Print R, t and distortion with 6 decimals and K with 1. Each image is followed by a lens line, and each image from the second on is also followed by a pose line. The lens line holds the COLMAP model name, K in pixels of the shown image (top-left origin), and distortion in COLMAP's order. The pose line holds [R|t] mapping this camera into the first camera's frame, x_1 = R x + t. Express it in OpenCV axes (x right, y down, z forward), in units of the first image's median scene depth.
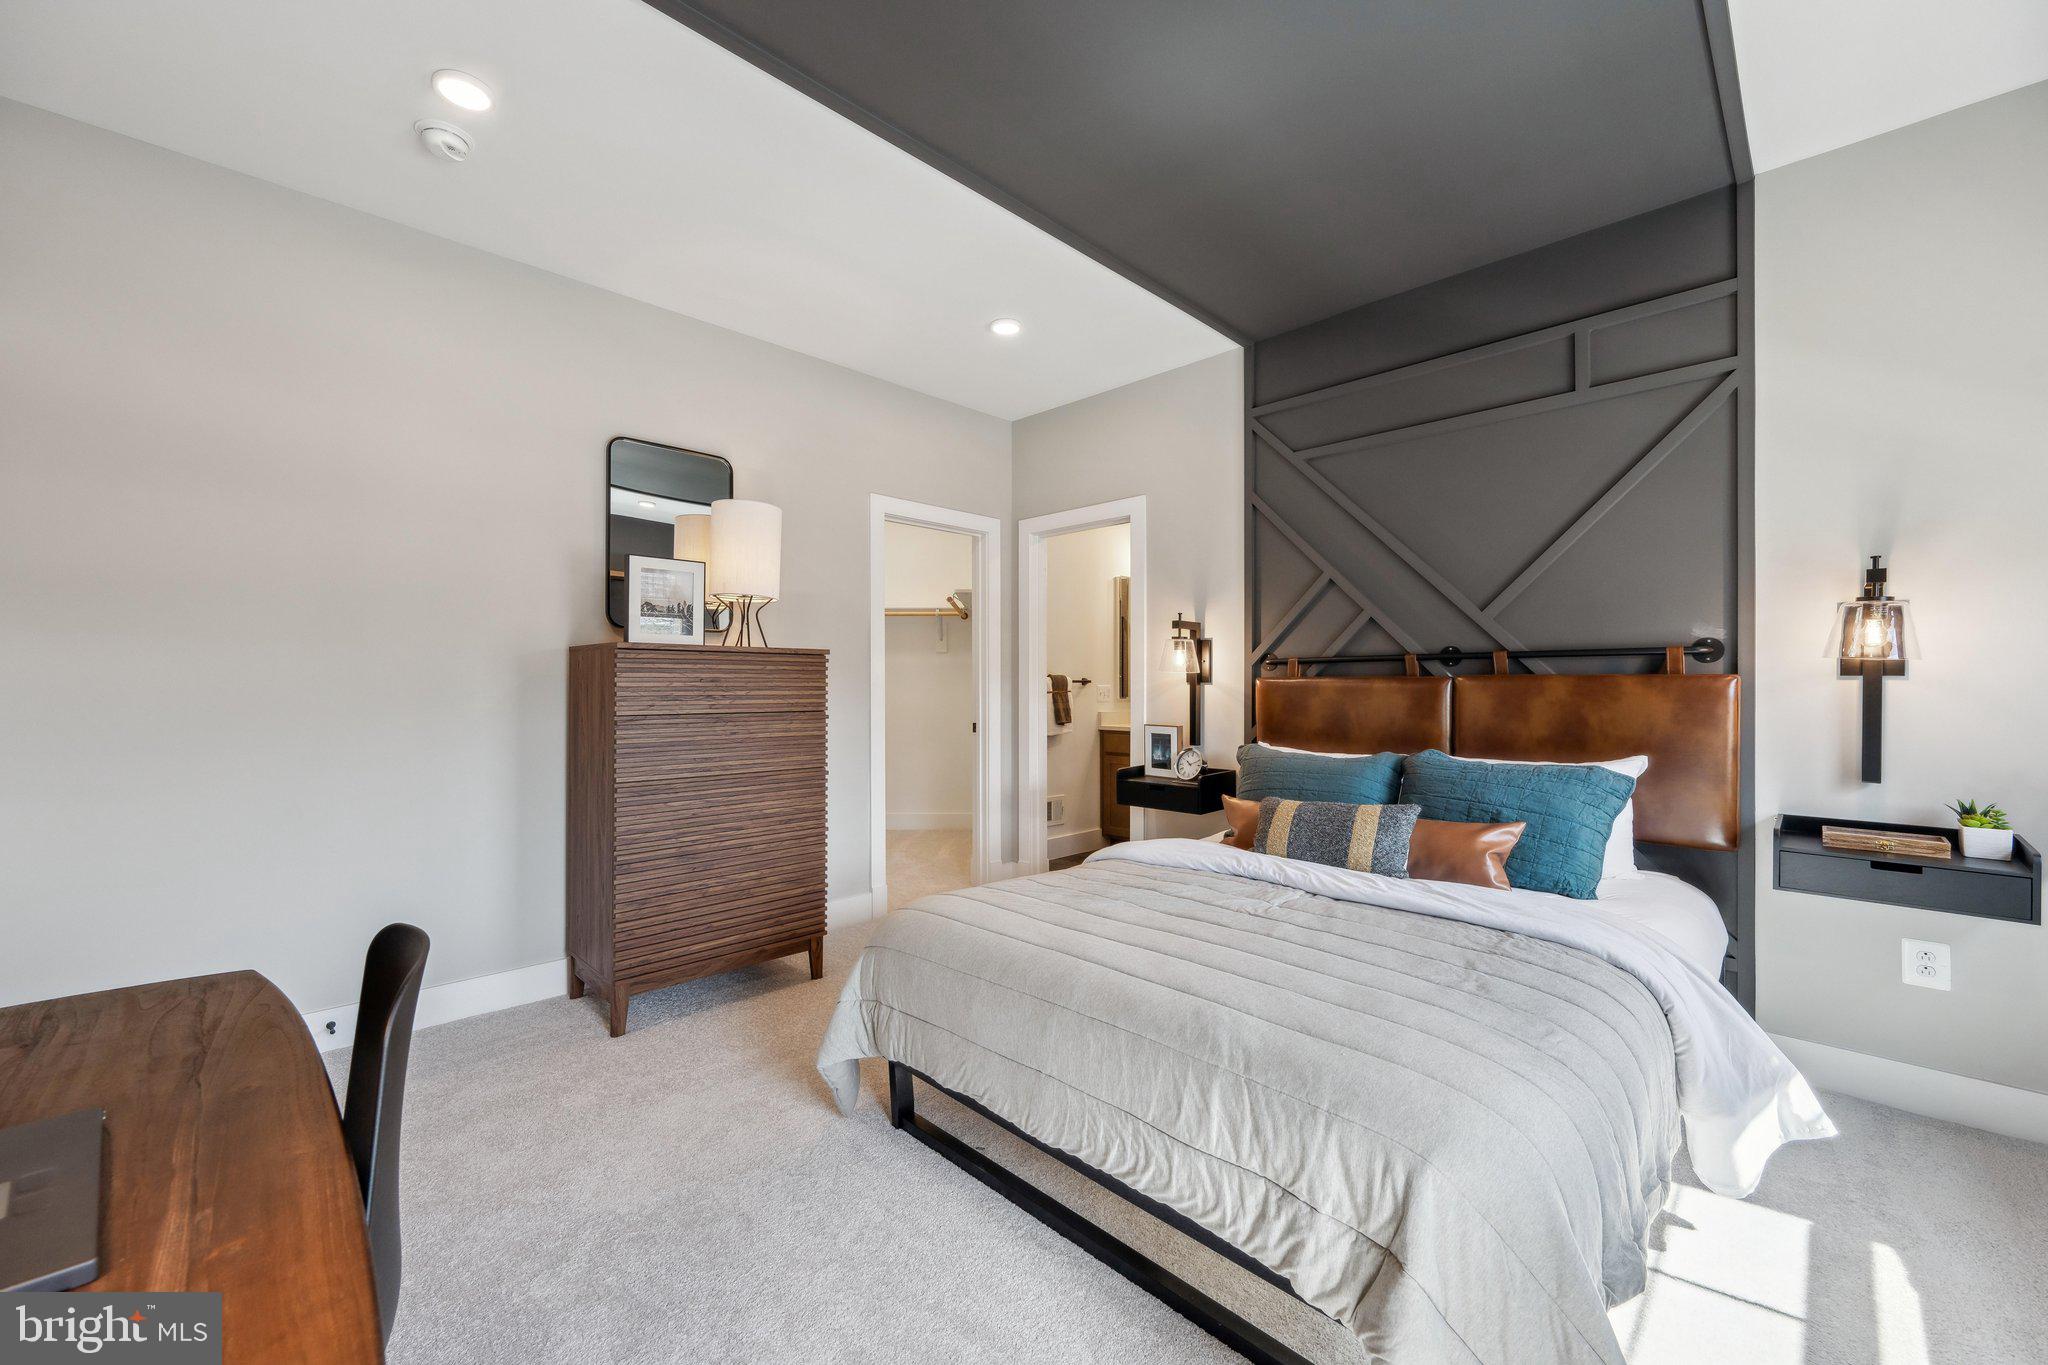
lens RADIAL K [[805.2, 0, 1022.9], [0, 805.2, 678.8], [0, 0, 1]] dist [0.008244, 0.000067]
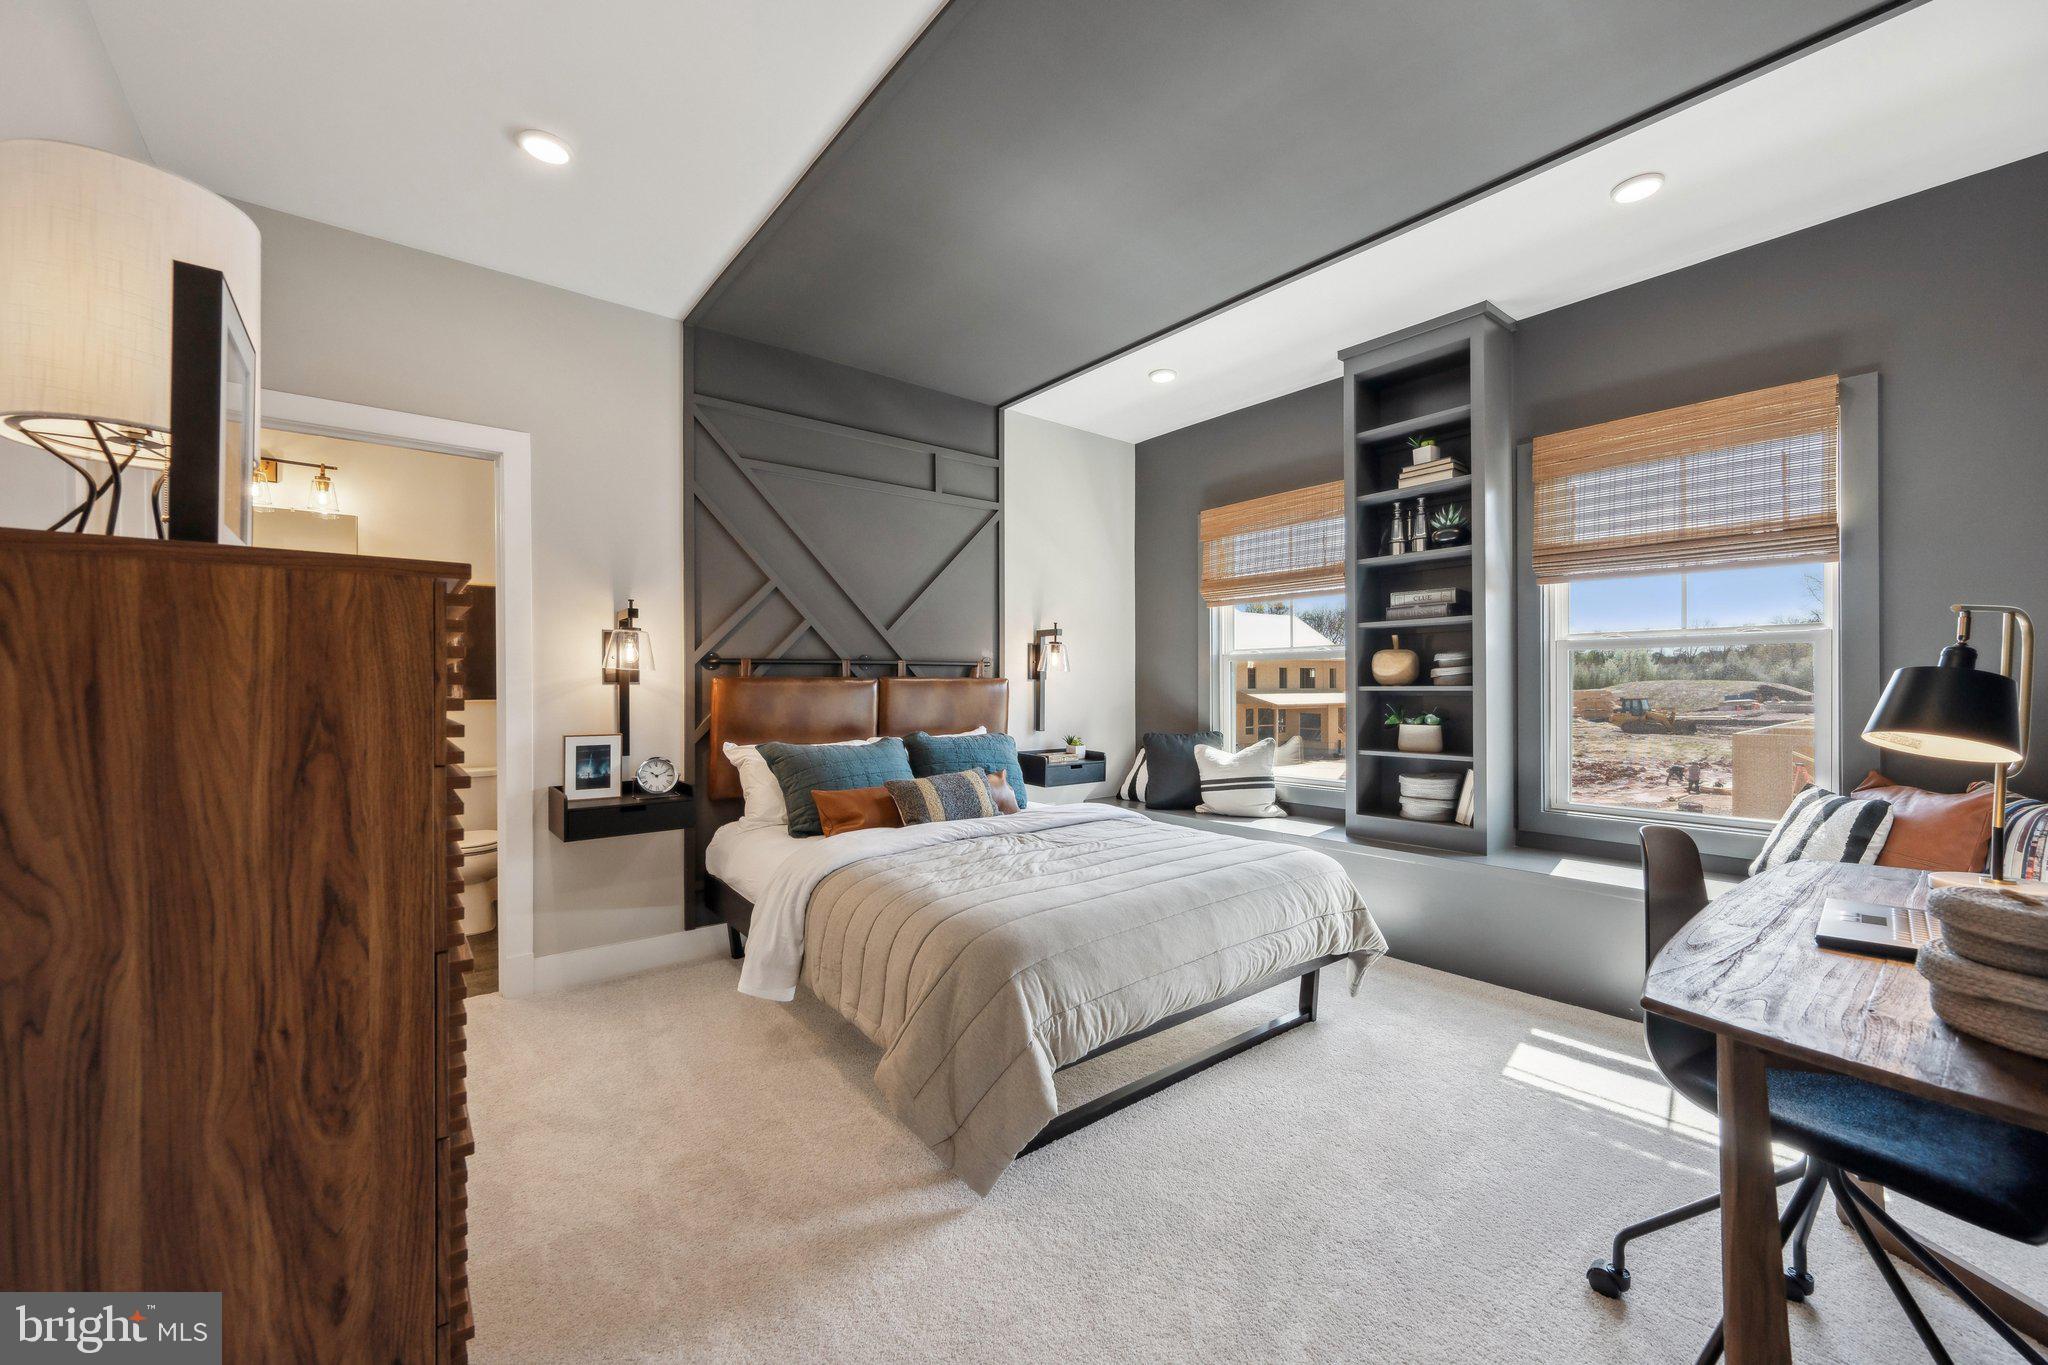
lens RADIAL K [[805.2, 0, 1023.8], [0, 805.2, 685.8], [0, 0, 1]] dist [0.008244, 0.000067]
pose [[0.107581, 0.002946, 0.994192, -0.690849], [-0.001432, 0.999995, -0.002808, 0.012124], [-0.994195, -0.001122, 0.107585, 0.573489]]
